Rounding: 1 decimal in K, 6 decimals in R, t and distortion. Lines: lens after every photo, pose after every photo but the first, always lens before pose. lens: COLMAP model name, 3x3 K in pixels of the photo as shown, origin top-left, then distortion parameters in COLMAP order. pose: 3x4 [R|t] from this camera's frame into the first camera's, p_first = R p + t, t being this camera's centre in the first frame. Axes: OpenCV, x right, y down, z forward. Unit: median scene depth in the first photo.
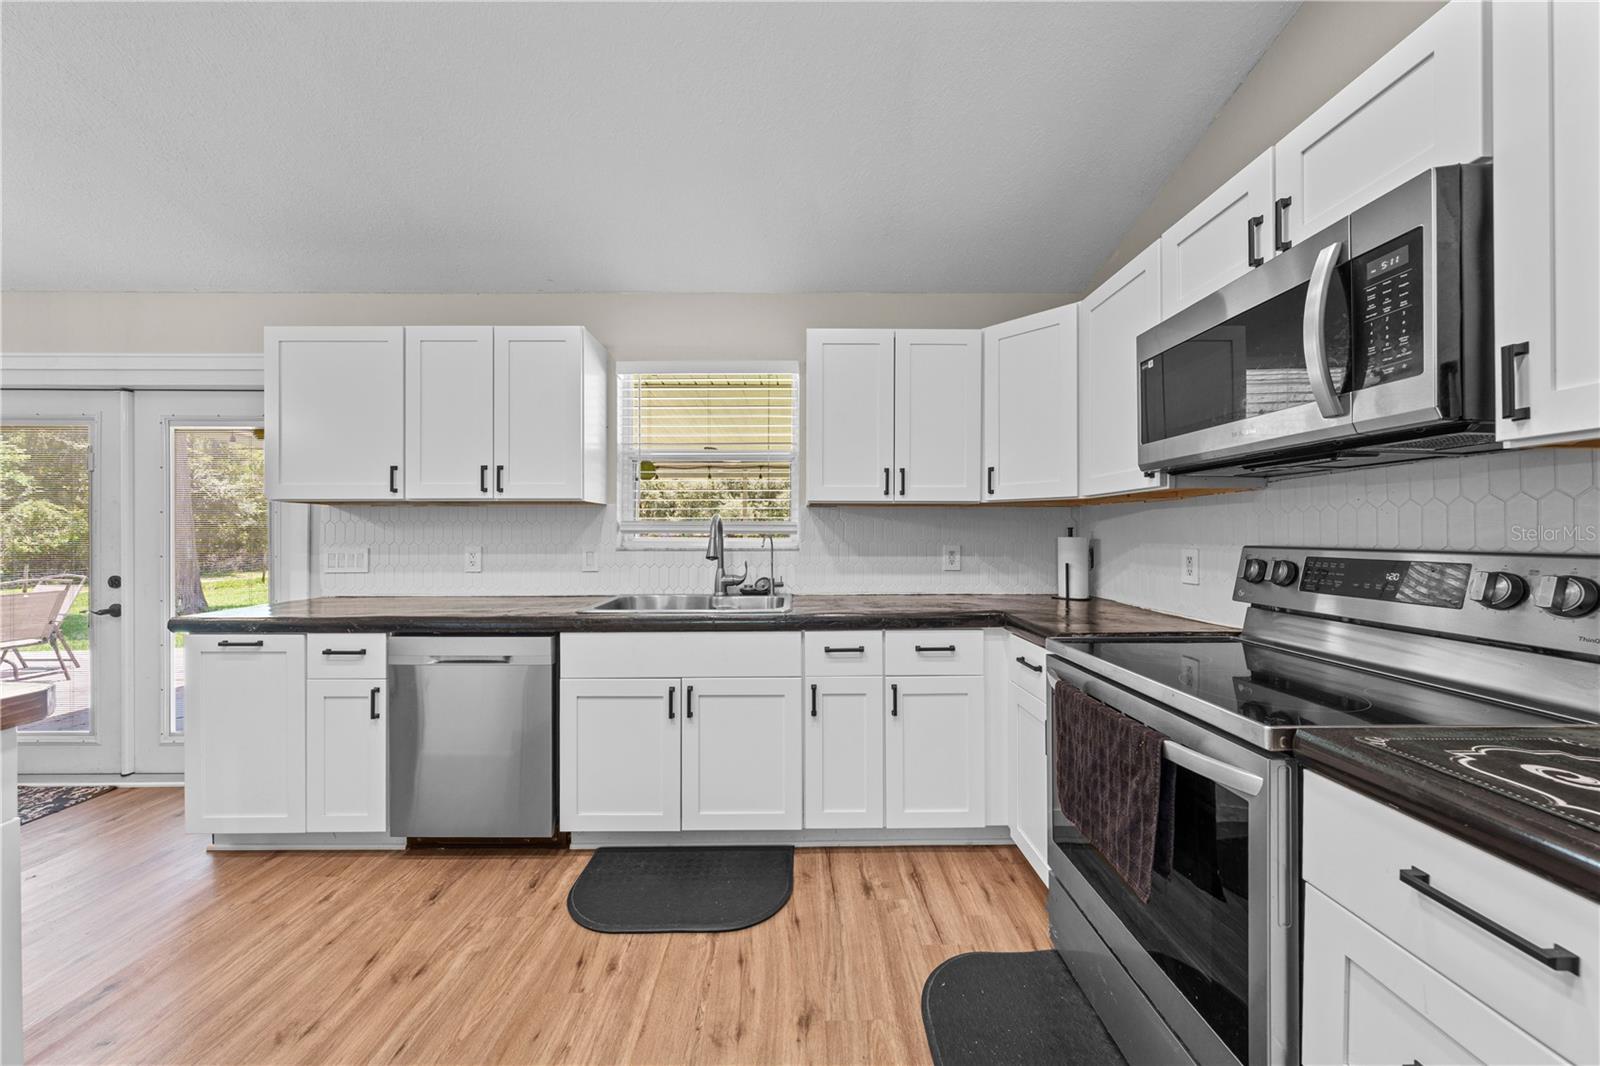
lens RADIAL K [[539.5, 0, 804.6], [0, 539.5, 532.7], [0, 0, 1]] dist [-0.004053, 0.000114]
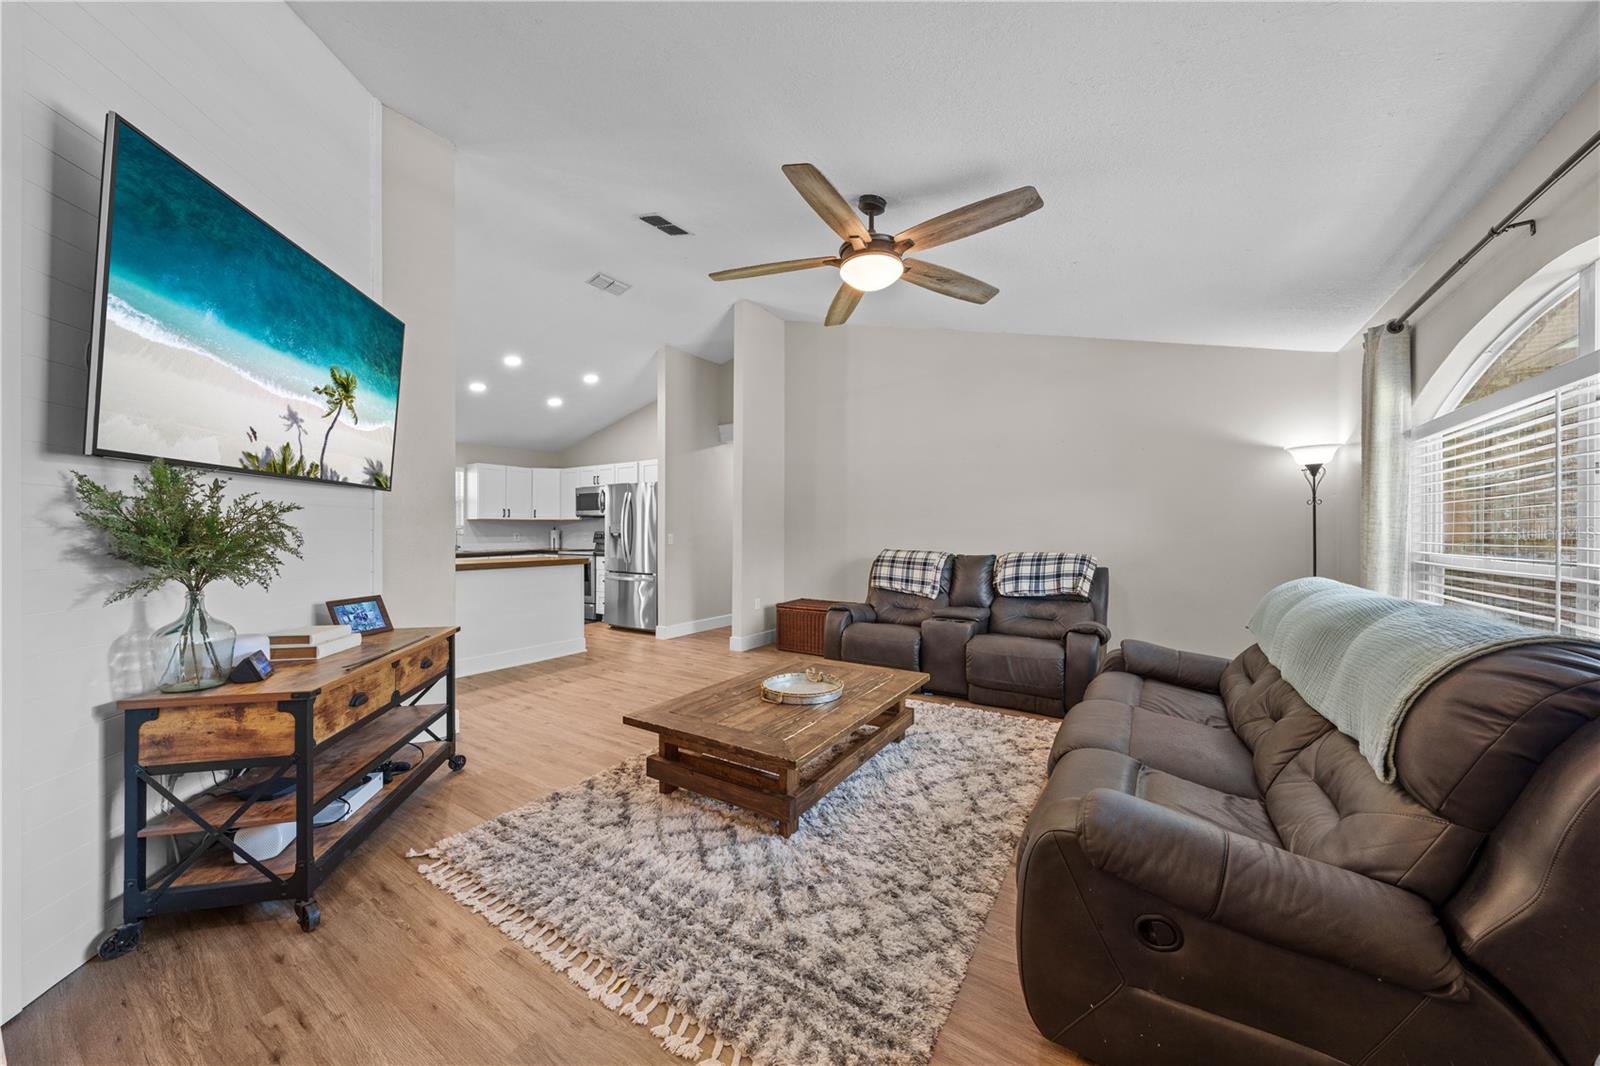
lens RADIAL K [[571.4, 0, 807.9], [0, 571.4, 524.1], [0, 0, 1]] dist [0.002560, -0.000414]
pose [[0.560069, 0.007065, 0.828416, -1.689513], [-0.000490, 0.999966, -0.008197, -0.002085], [-0.828446, 0.004184, 0.560053, -2.465619]]
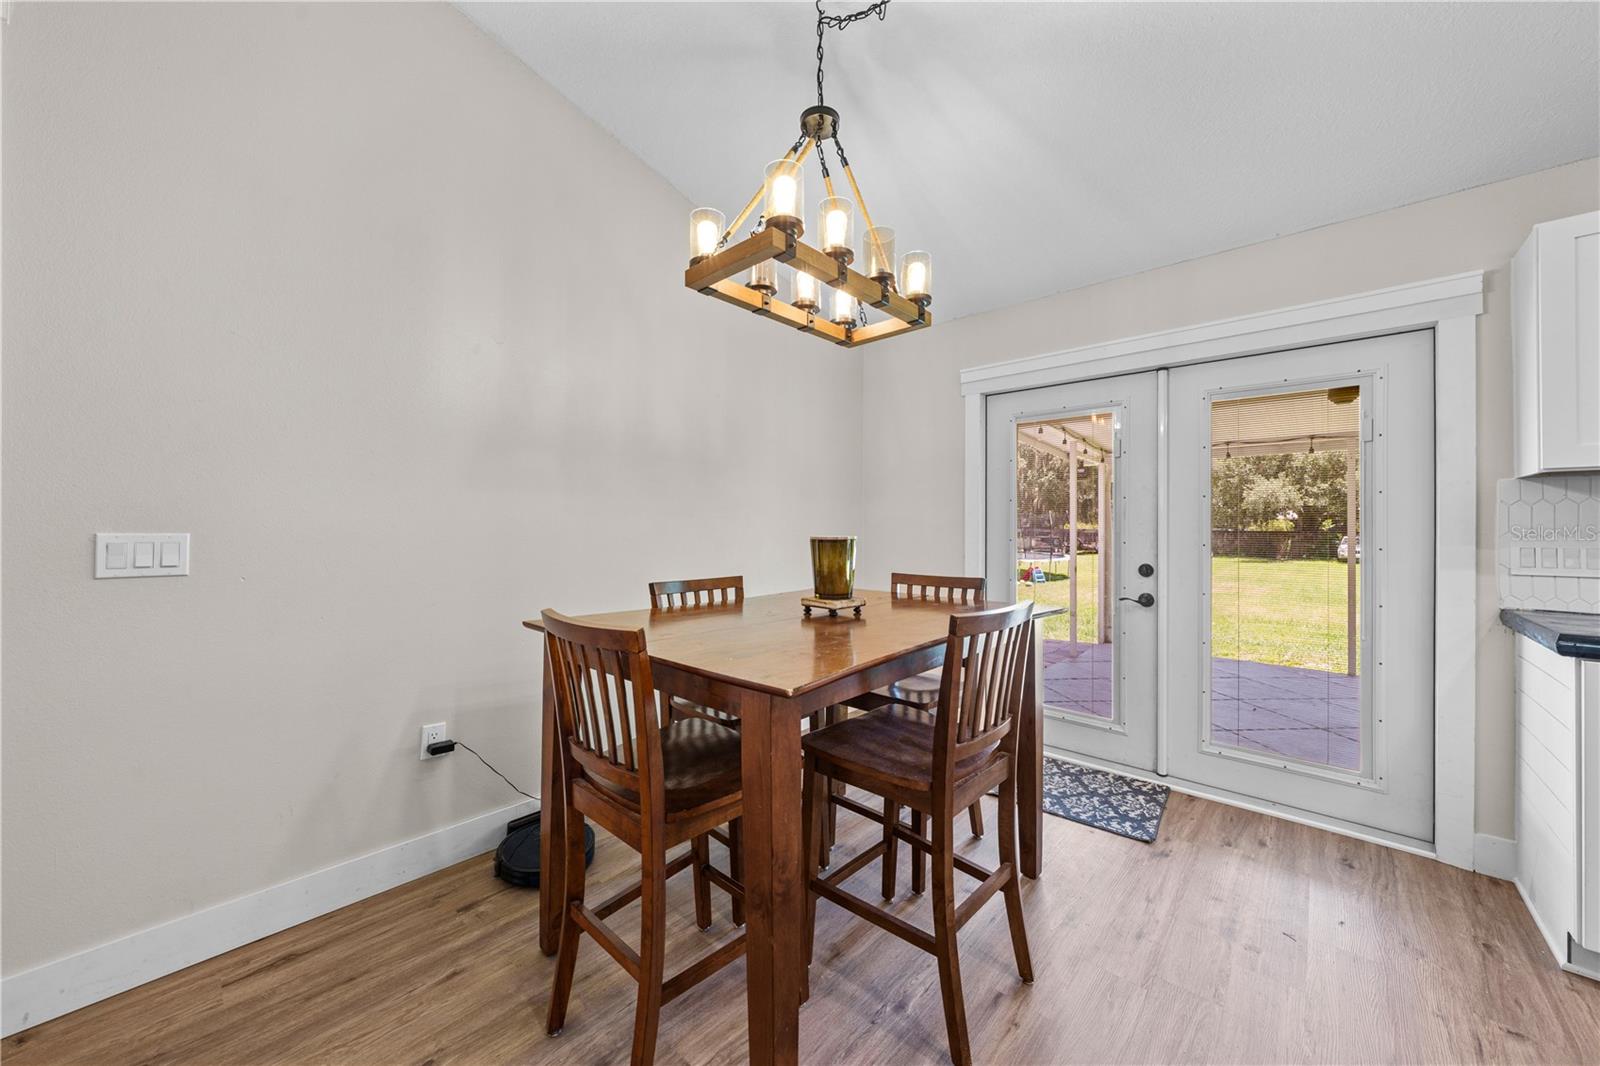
lens RADIAL K [[571.4, 0, 813.1], [0, 571.4, 522.2], [0, 0, 1]] dist [0.002560, -0.000414]
pose [[0.741234, -0.000557, -0.671247, -1.211016], [-0.003852, 0.999980, -0.005083, 0.015118], [0.671236, 0.006353, 0.741217, -0.193167]]
